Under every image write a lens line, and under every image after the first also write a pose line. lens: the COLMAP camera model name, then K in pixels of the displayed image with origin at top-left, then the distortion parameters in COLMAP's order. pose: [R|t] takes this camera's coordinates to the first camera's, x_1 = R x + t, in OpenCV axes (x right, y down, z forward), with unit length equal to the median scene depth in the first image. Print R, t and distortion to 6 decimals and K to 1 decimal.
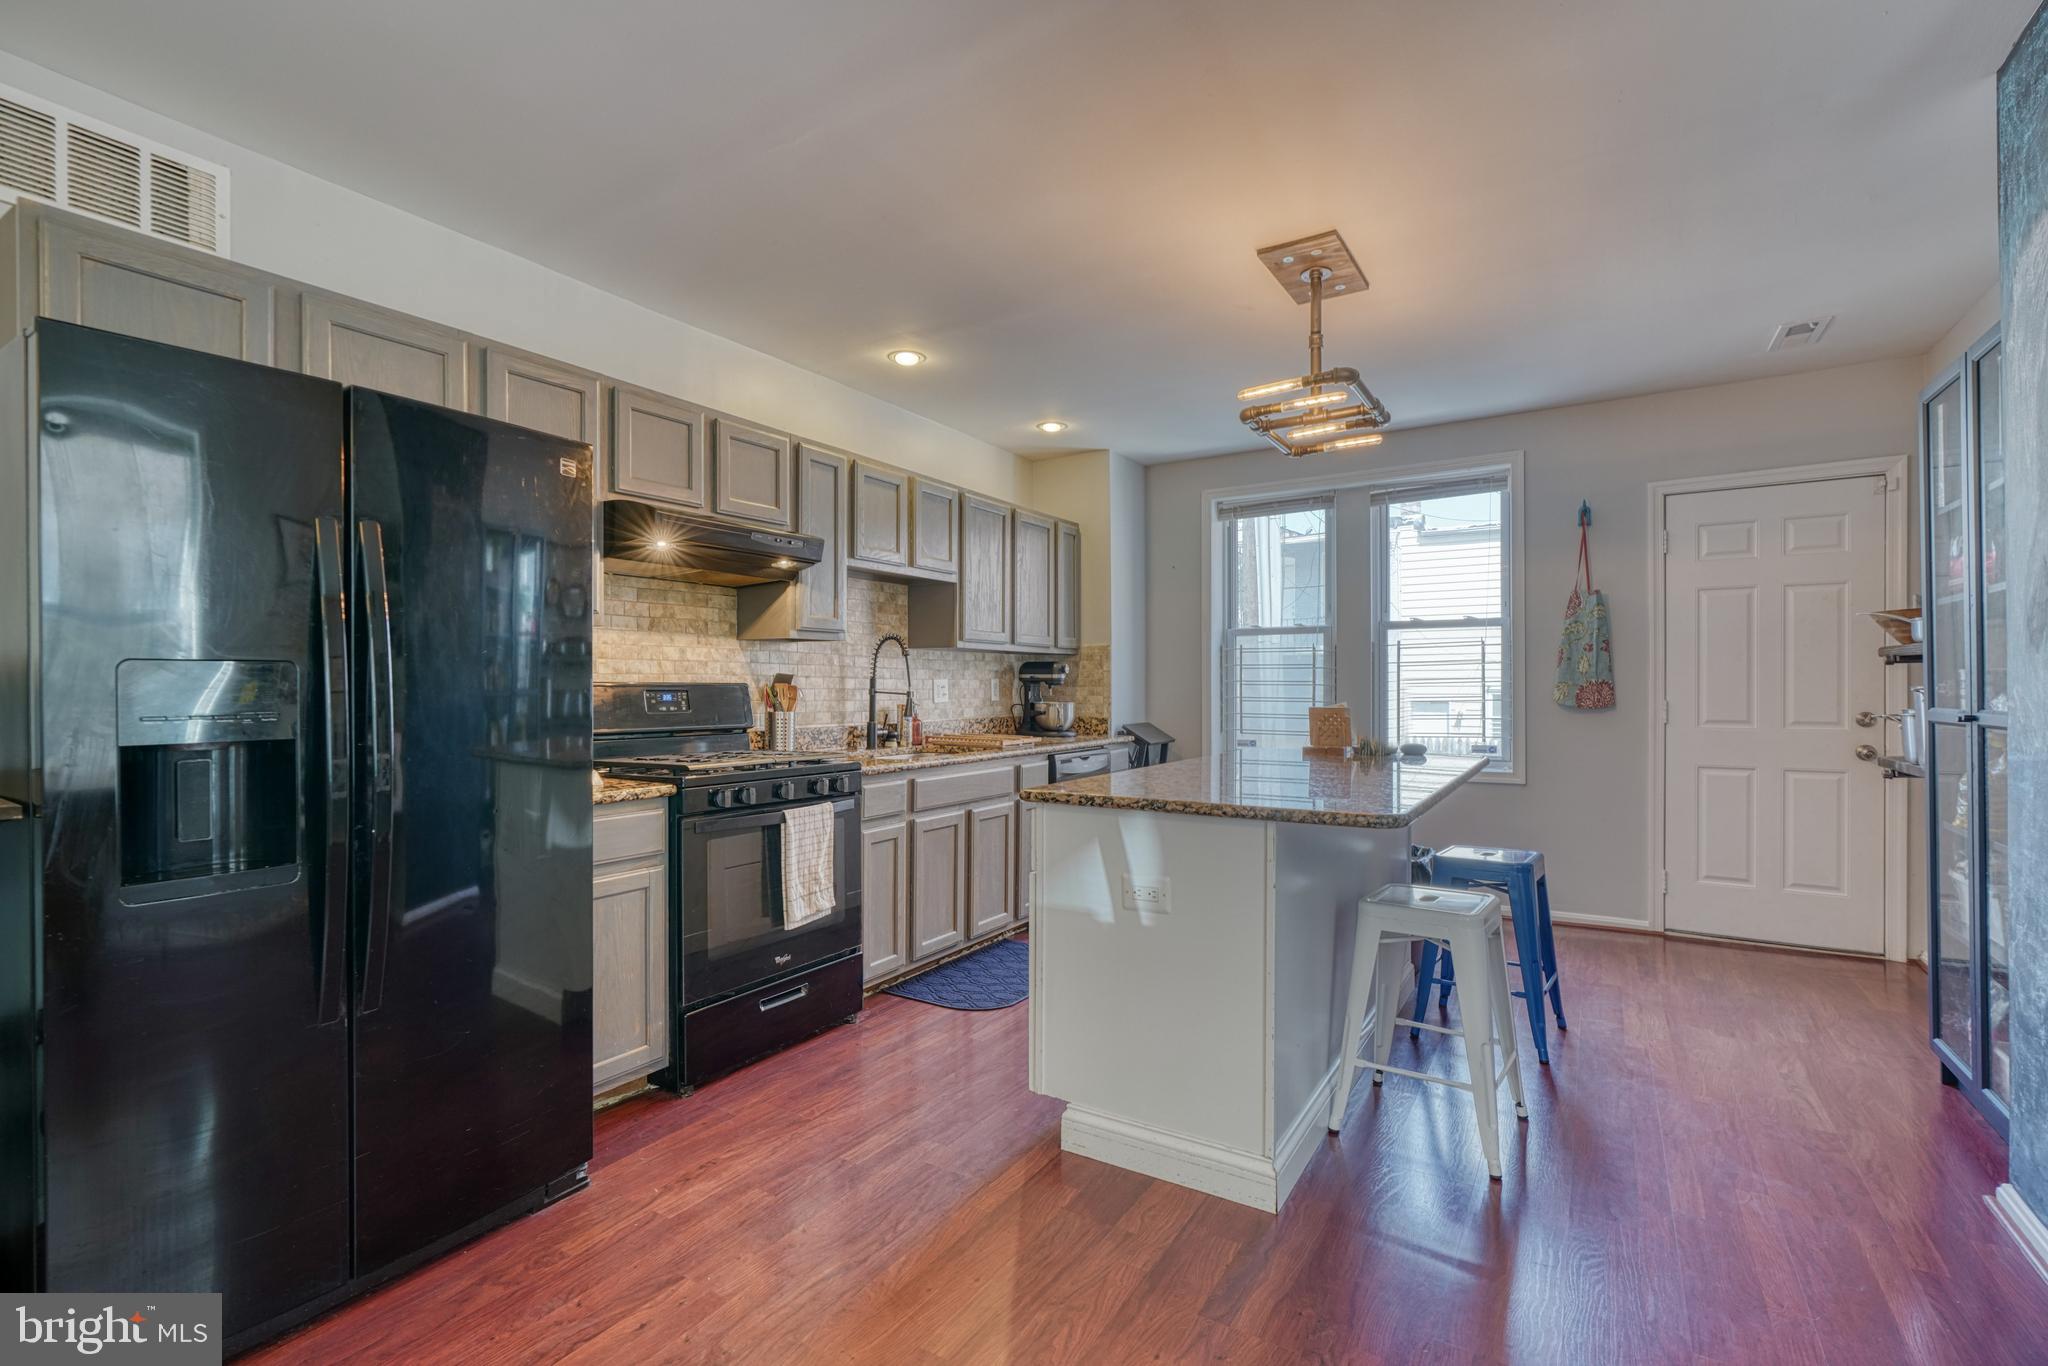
lens RADIAL K [[919.7, 0, 1020.2], [0, 919.7, 687.6], [0, 0, 1]] dist [-0.011346, 0.006529]
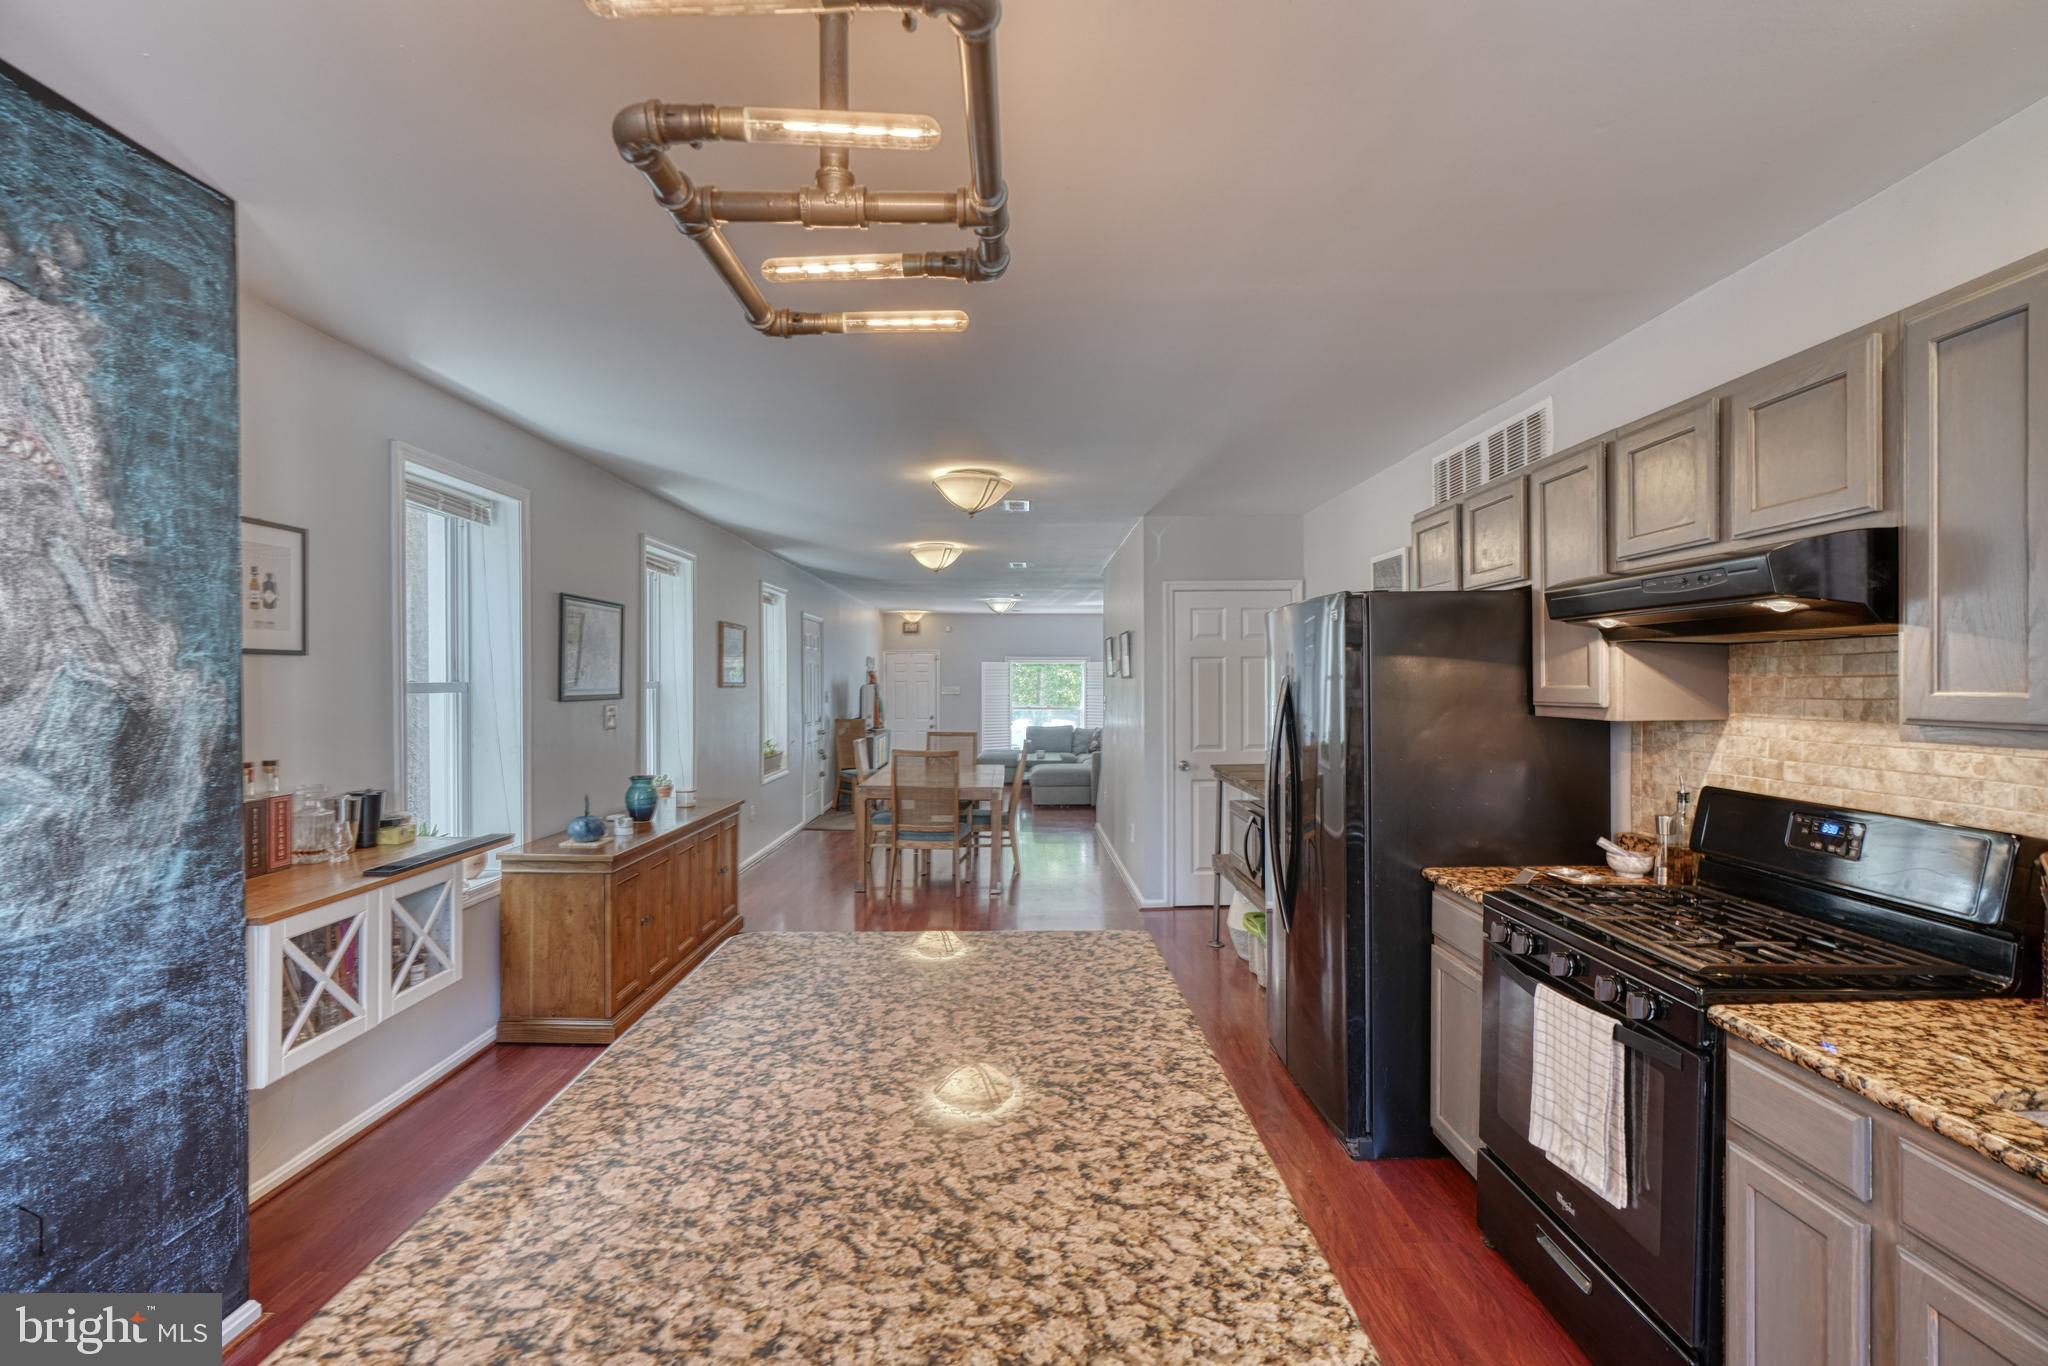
lens RADIAL K [[924.9, 0, 1019.2], [0, 924.9, 691.5], [0, 0, 1]] dist [0.002019, 0.000516]
pose [[-0.844830, 0.010483, -0.534931, 0.357071], [0.003449, 0.999894, 0.014147, -0.080381], [0.535023, 0.010107, -0.844777, 1.060257]]
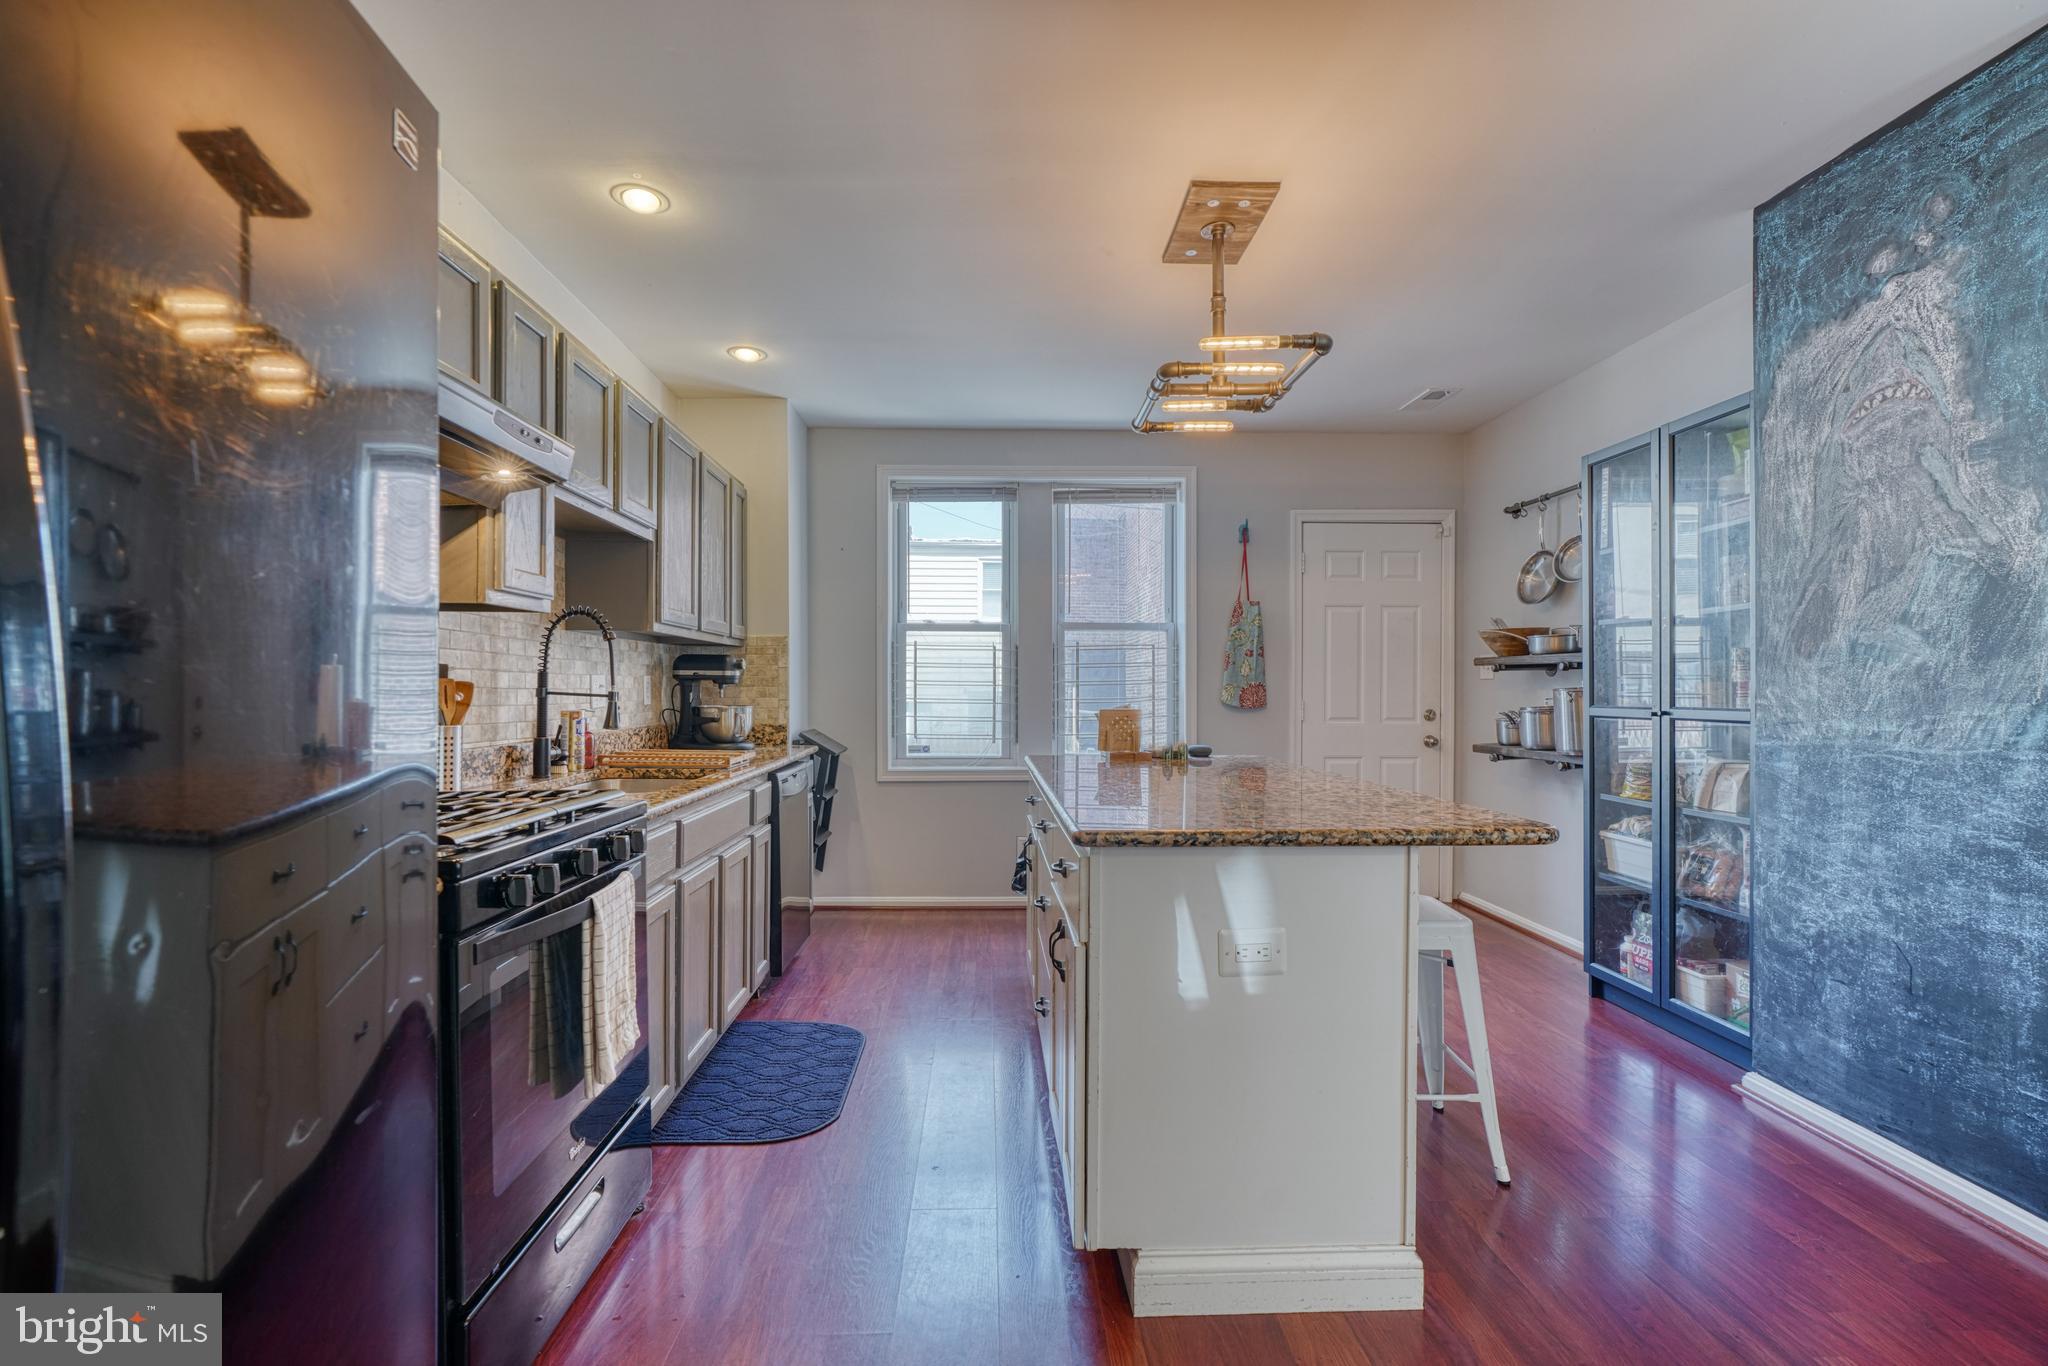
lens RADIAL K [[917.2, 0, 1015.9], [0, 917.2, 701.2], [0, 0, 1]] dist [-0.003620, 0.000179]
pose [[0.827610, -0.004534, 0.561285, -0.274275], [-0.002585, 0.999926, 0.011890, 0.002166], [-0.561297, -0.011291, 0.827537, 0.282579]]
